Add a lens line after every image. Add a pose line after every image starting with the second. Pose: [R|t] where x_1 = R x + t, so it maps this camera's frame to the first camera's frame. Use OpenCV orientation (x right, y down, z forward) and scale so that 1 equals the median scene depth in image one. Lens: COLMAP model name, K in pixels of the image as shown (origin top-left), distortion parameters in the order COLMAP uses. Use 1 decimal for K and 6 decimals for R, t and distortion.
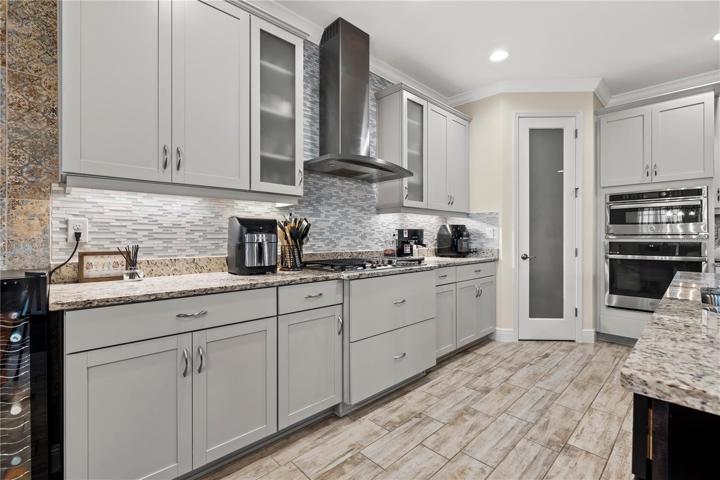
lens RADIAL K [[323.4, 0, 356.6], [0, 323.4, 237.9], [0, 0, 1]] dist [-0.007699, 0.002714]
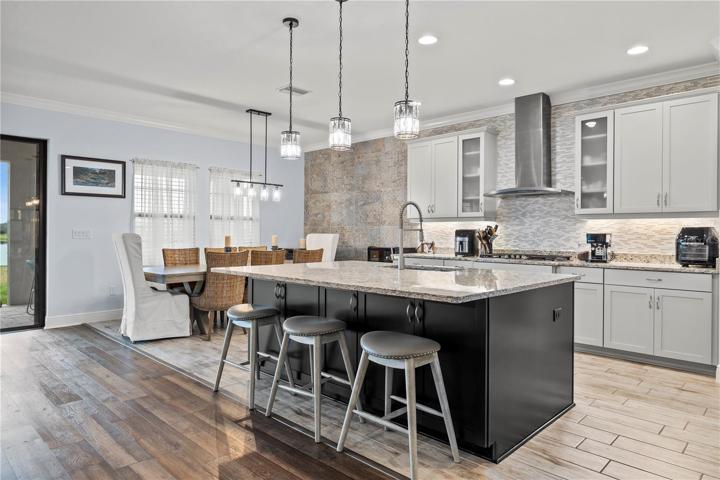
lens RADIAL K [[455.8, 0, 357.1], [0, 455.8, 234.4], [0, 0, 1]] dist [0.004755, -0.001454]
pose [[0.037901, 0.003462, -0.999275, 1.960991], [-0.008154, 0.999962, 0.003155, -0.025598], [0.999248, 0.008028, 0.037928, 0.149847]]
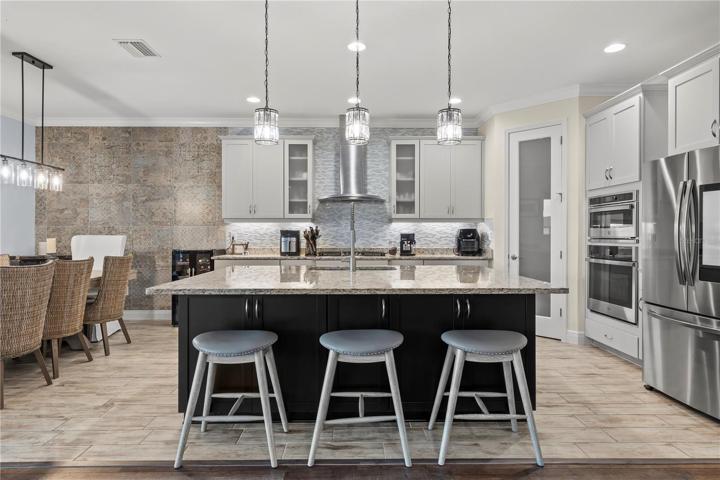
lens RADIAL K [[413.5, 0, 358.3], [0, 413.5, 235.4], [0, 0, 1]] dist [0.002063, -0.003046]
pose [[0.734062, 0.003874, -0.679072, 1.451693], [-0.002534, 0.999992, 0.002966, -0.026834], [0.679078, -0.000456, 0.734066, -0.552543]]
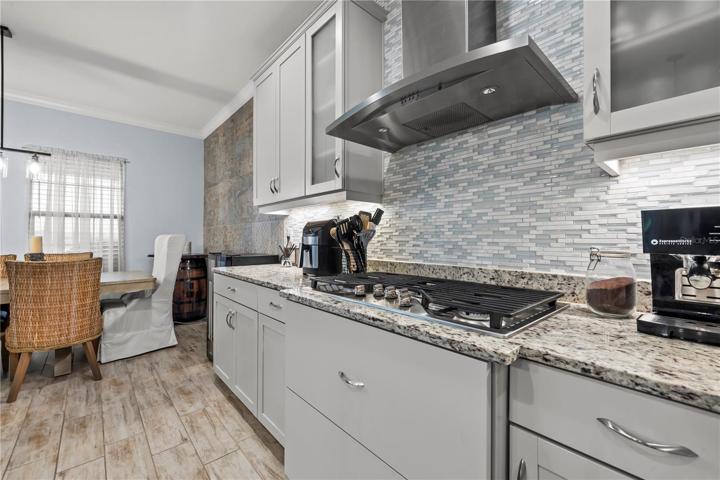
lens RADIAL K [[301.2, 0, 356.9], [0, 301.2, 237.9], [0, 0, 1]] dist [-0.001770, -0.000234]
pose [[-0.034316, -0.001233, -0.999410, 0.480199], [-0.002238, 0.999997, -0.001157, -0.004891], [0.999409, 0.002197, -0.034319, 0.869622]]
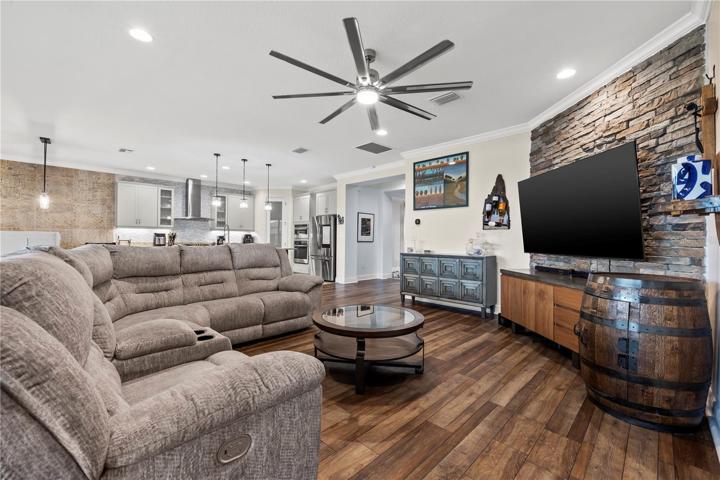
lens RADIAL K [[301.2, 0, 356.6], [0, 301.2, 240.0], [0, 0, 1]] dist [-0.001770, -0.000234]
pose [[0.999590, 0.010264, 0.026714, 1.646134], [-0.010153, 0.999939, -0.004306, 0.015572], [-0.026757, 0.004033, 0.999634, -2.294086]]
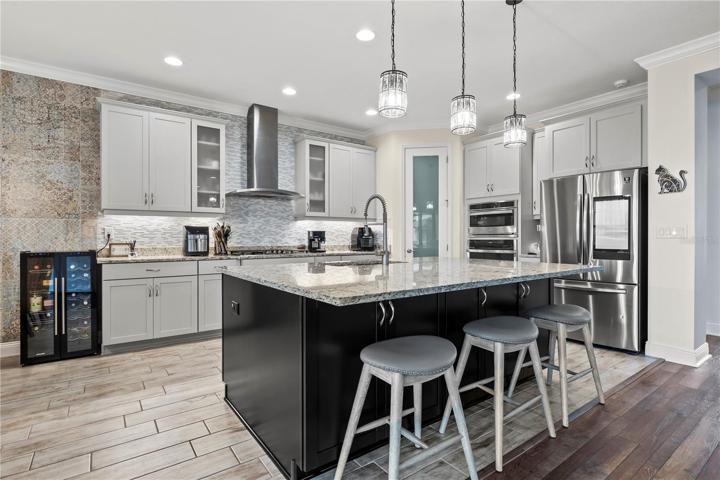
lens RADIAL K [[357.9, 0, 357.4], [0, 357.9, 239.5], [0, 0, 1]] dist [-0.008339, 0.001139]
pose [[0.991363, 0.000152, -0.131150, 0.662998], [0.000413, 0.999991, 0.004280, 0.005560], [0.131150, -0.004297, 0.991353, -0.693911]]
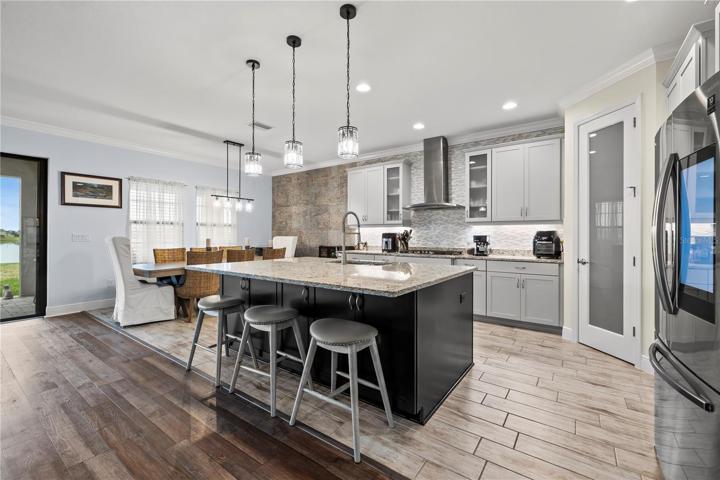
lens RADIAL K [[306.9, 0, 357.4], [0, 306.9, 235.6], [0, 0, 1]] dist [0.000668, -0.001017]
pose [[0.180864, 0.000717, -0.983508, 1.769399], [-0.004221, 0.999991, -0.000047, -0.027398], [0.983499, 0.004160, 0.180865, 0.172115]]
